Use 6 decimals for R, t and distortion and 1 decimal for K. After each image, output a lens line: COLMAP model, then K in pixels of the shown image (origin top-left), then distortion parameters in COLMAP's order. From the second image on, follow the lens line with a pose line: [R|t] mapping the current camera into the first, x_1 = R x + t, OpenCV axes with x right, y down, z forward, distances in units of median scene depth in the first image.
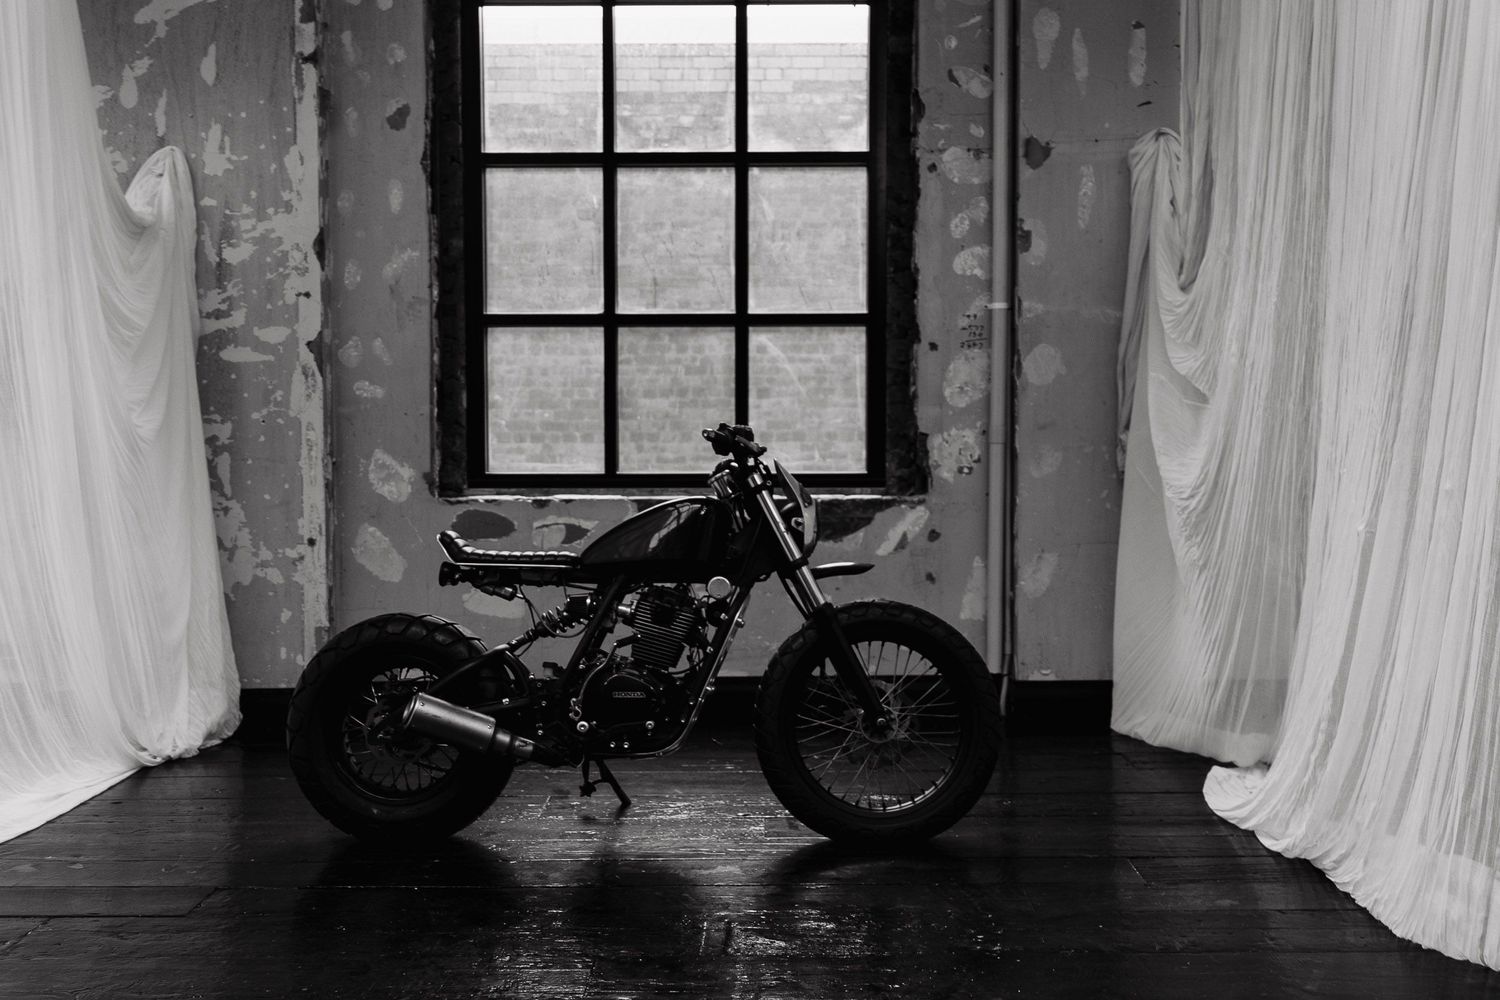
lens RADIAL K [[1489.5, 0, 756.3], [0, 1489.5, 508.9], [0, 0, 1]] dist [0.033439, 0.000000]
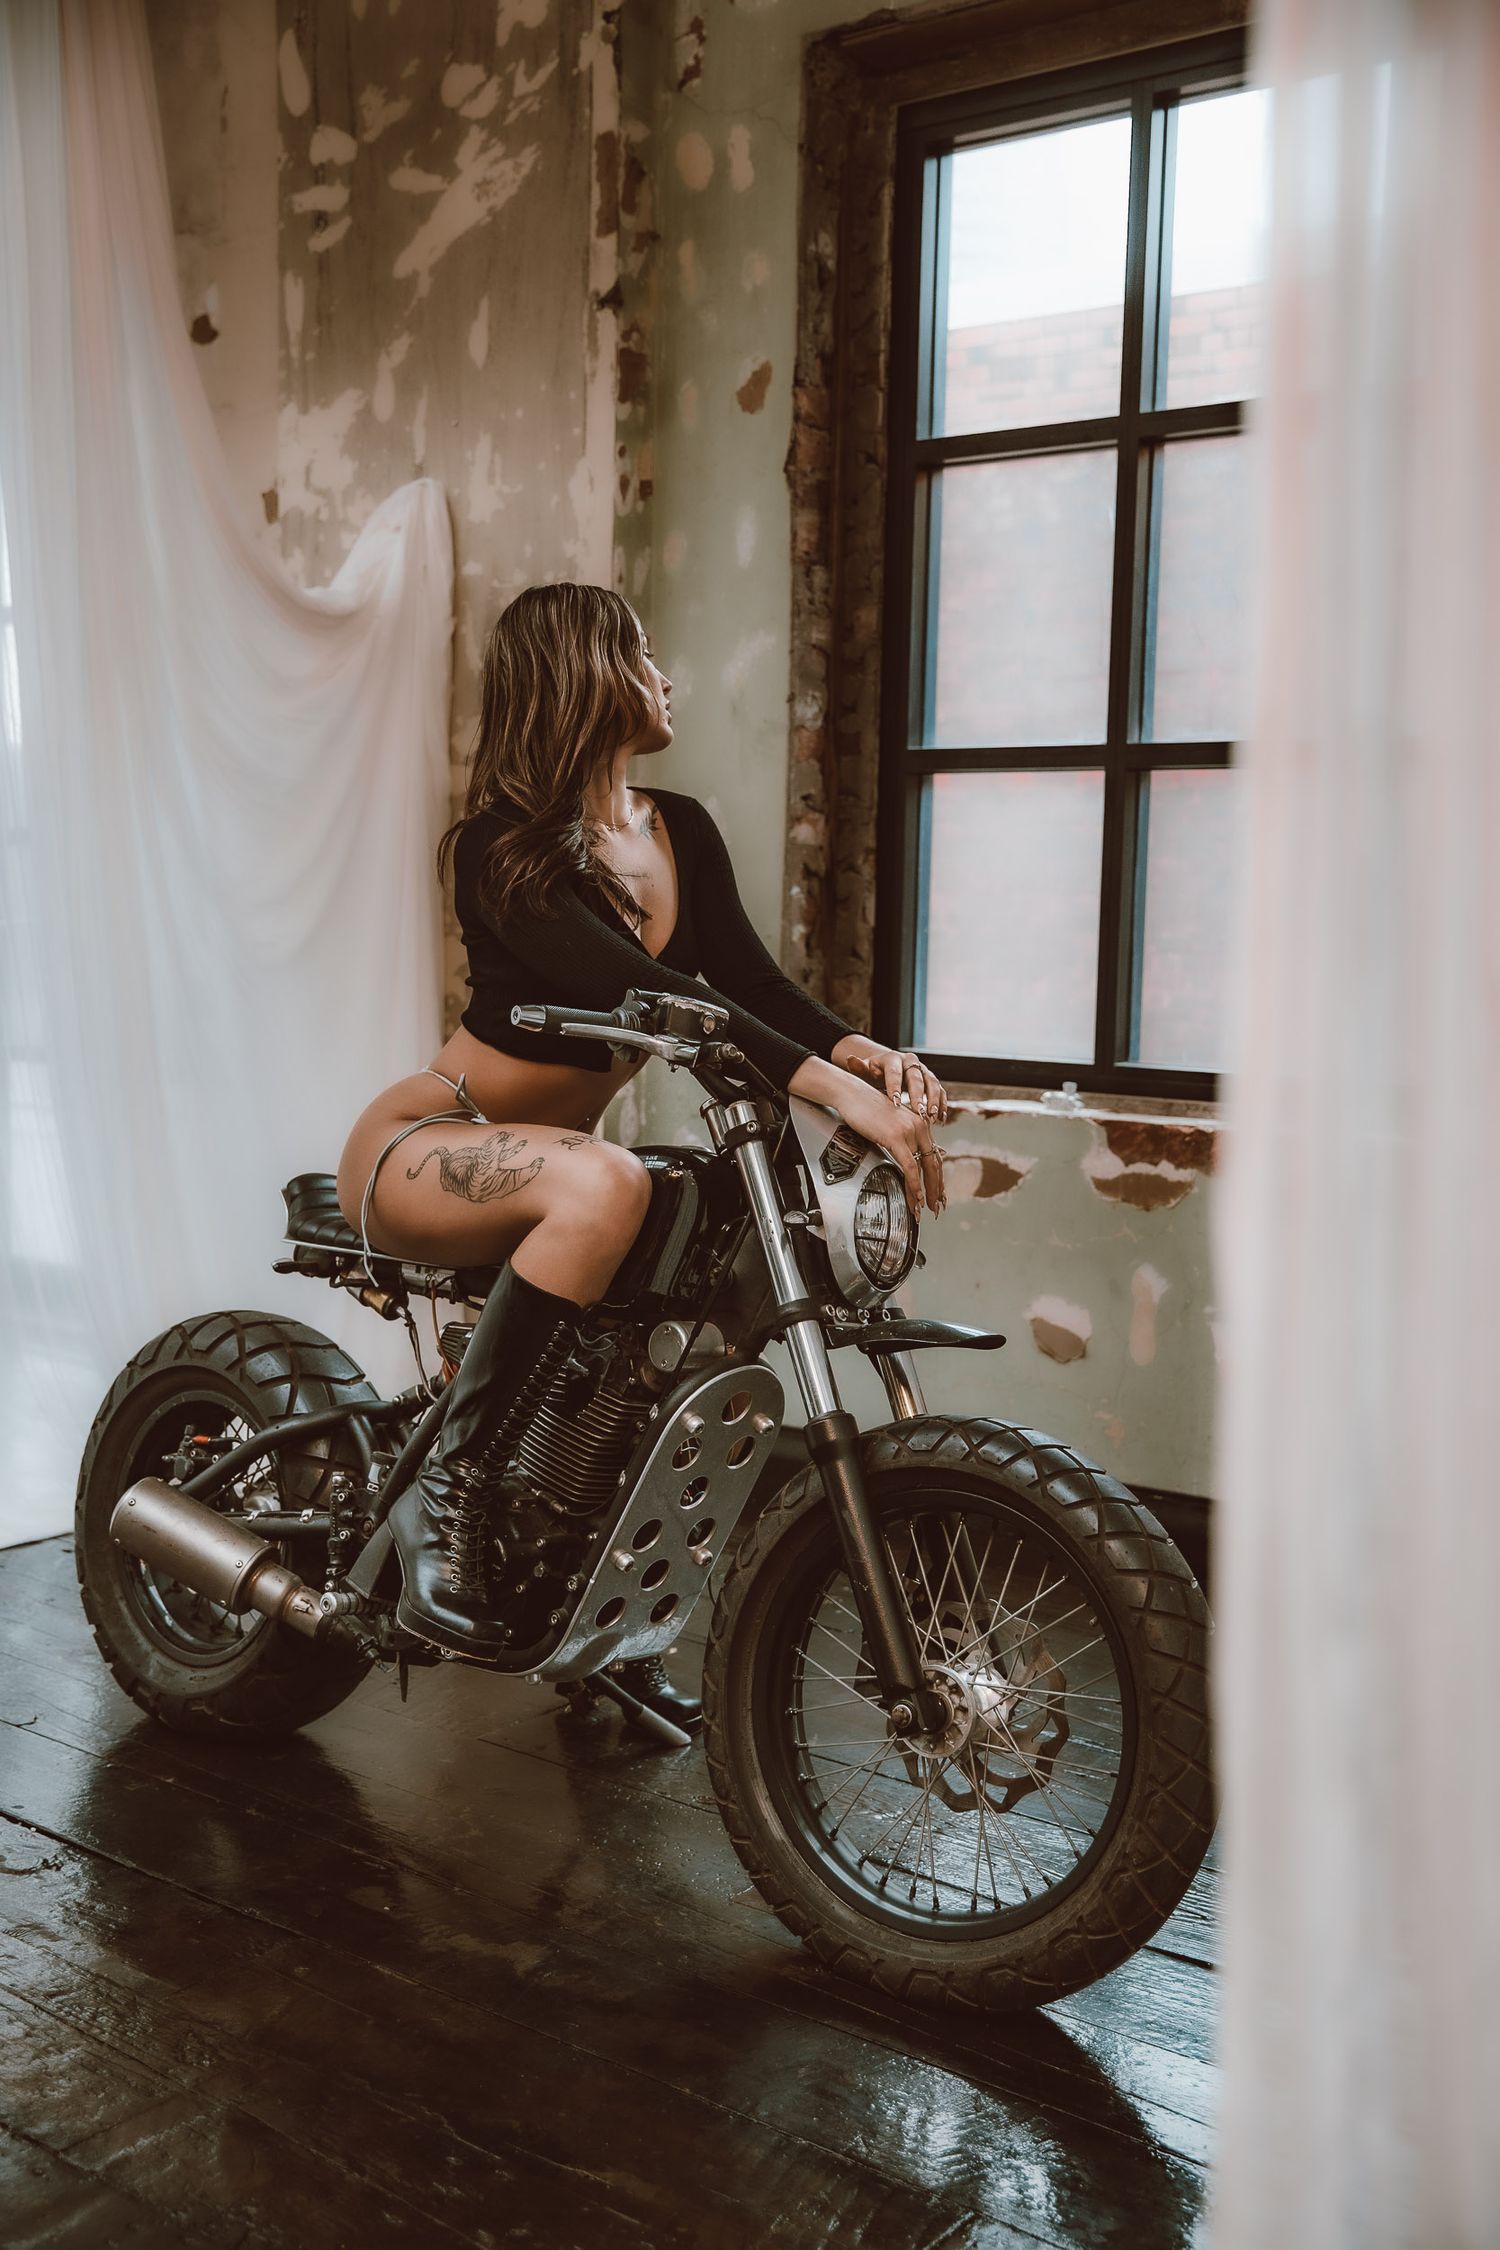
lens RADIAL K [[2380.1, 0, 749.4], [0, 2380.1, 1127.3], [0, 0, 1]] dist [0.048761, 0.000000]
pose [[0.806143, 0.075332, -0.586905, 0.292702], [-0.059412, 0.997155, 0.046383, -0.034280], [0.588730, -0.002522, 0.808326, 0.297436]]
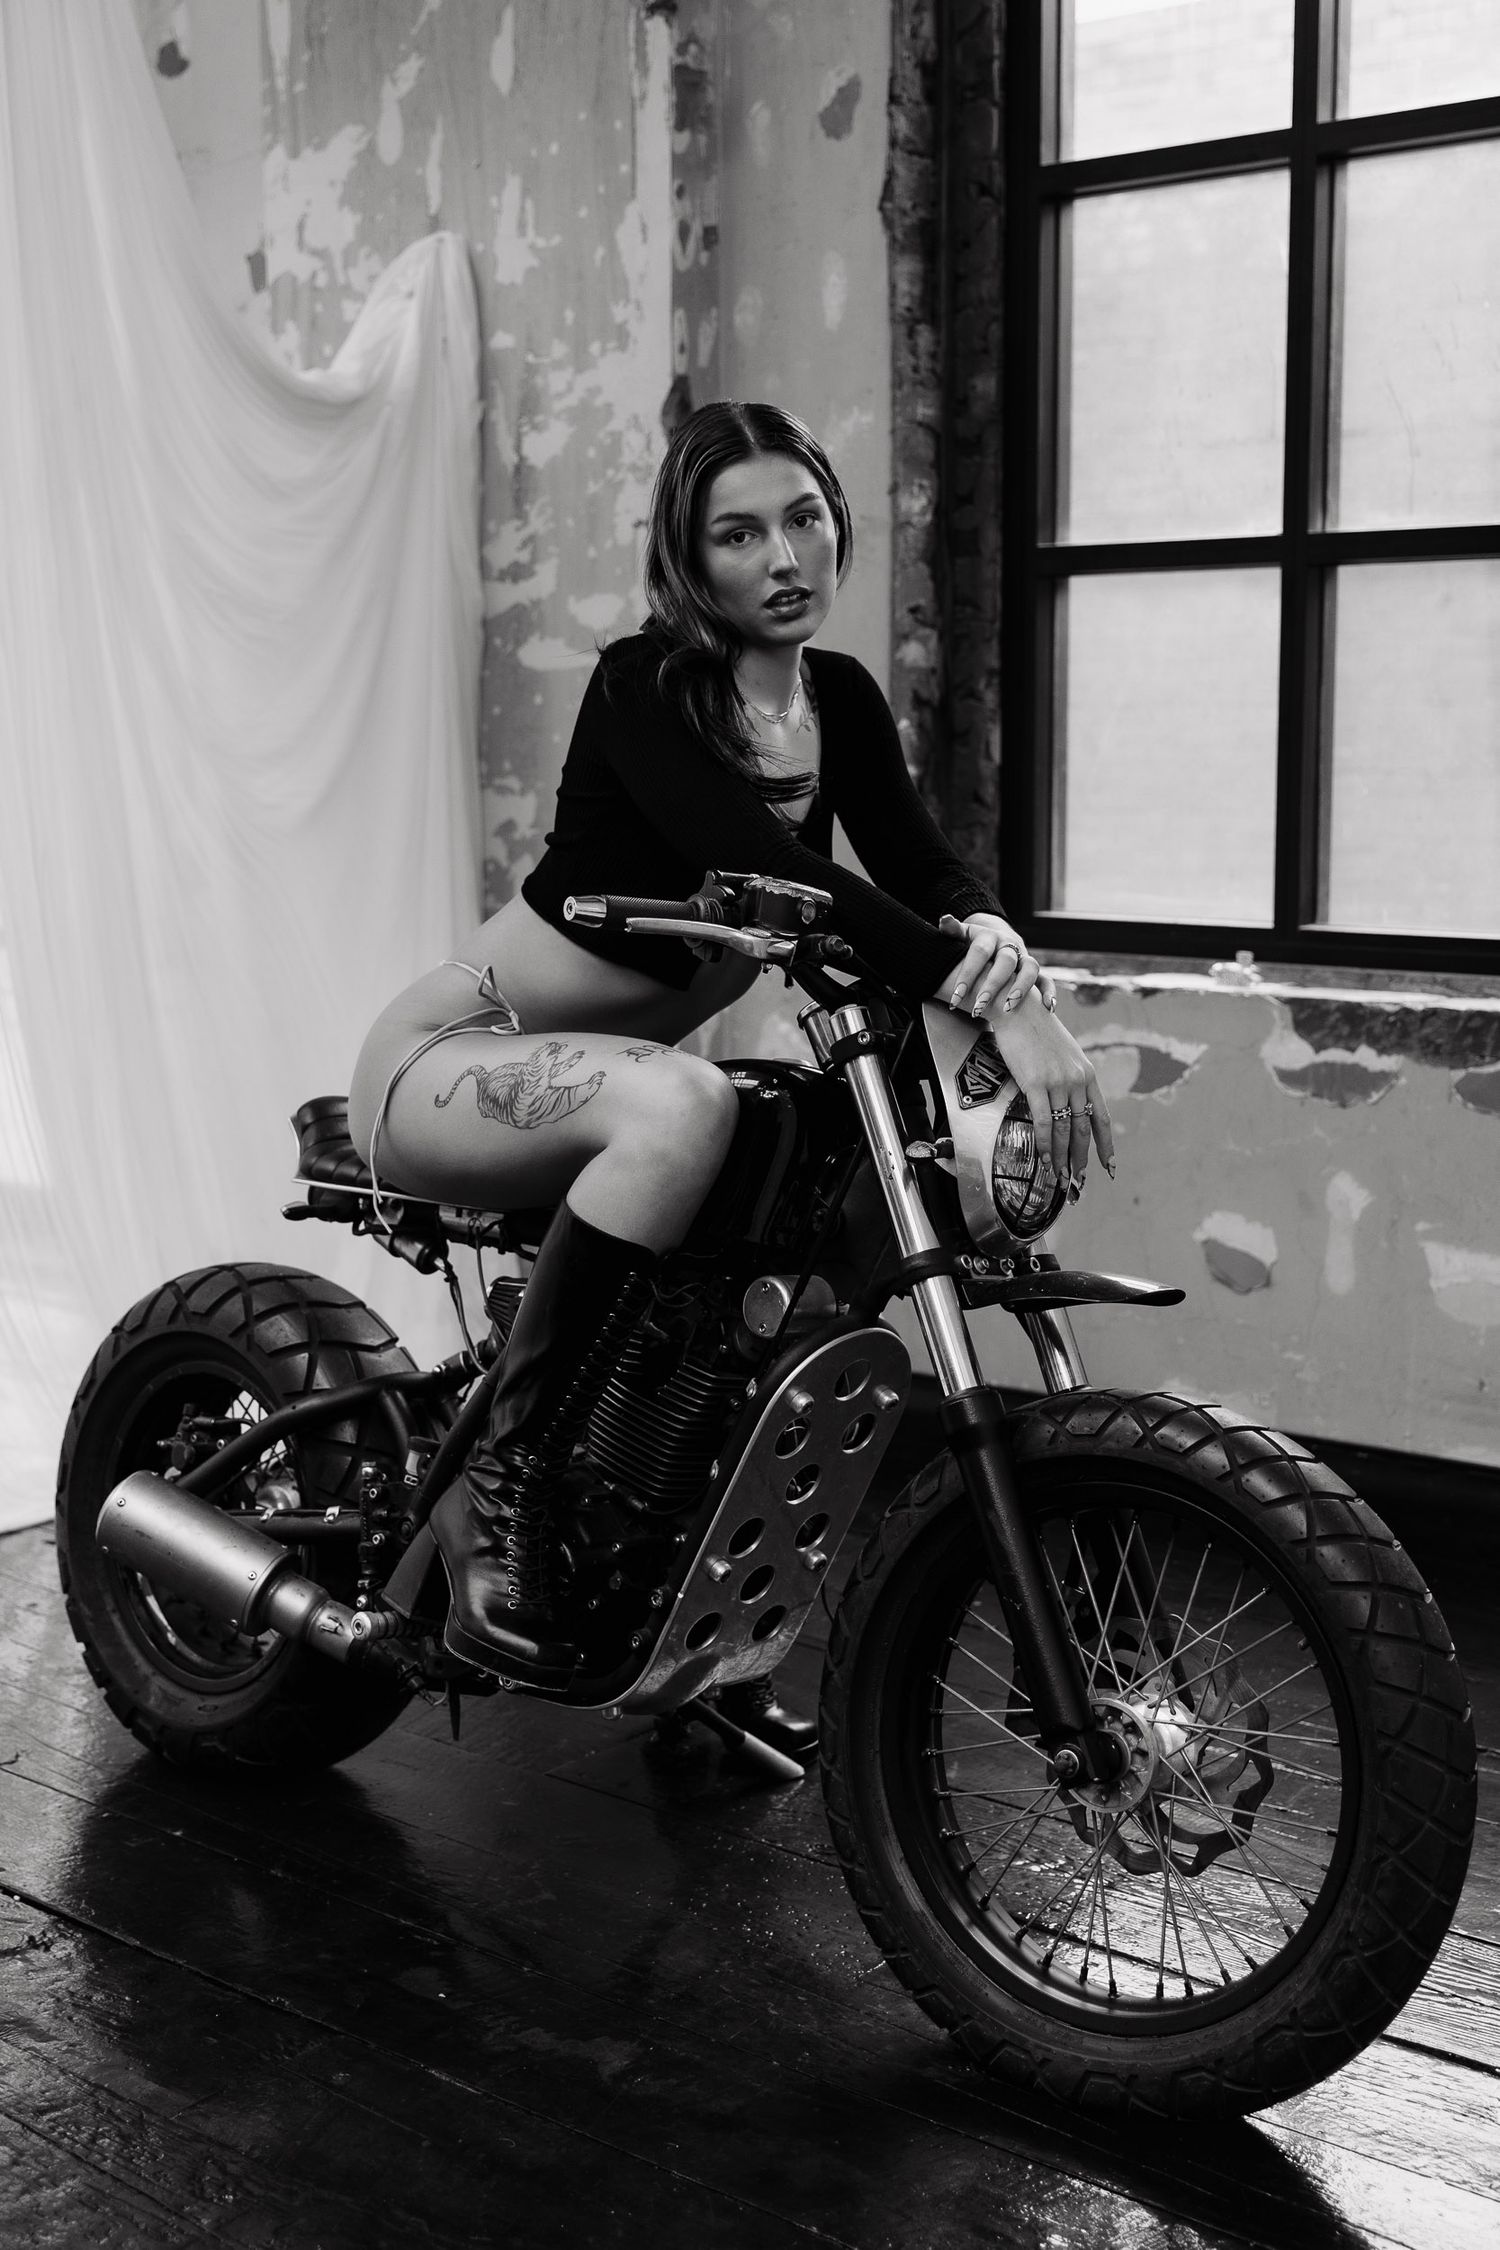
lens RADIAL K [[2815.7, 0, 756.1], [0, 2815.7, 1076.7], [0, 0, 1]] dist [0.031707, 0.000000]
pose [[0.788737, 0.076535, -0.609948, 0.277678], [-0.034549, 0.996170, 0.080322, -0.042200], [0.613760, -0.042280, 0.788360, 0.312990]]
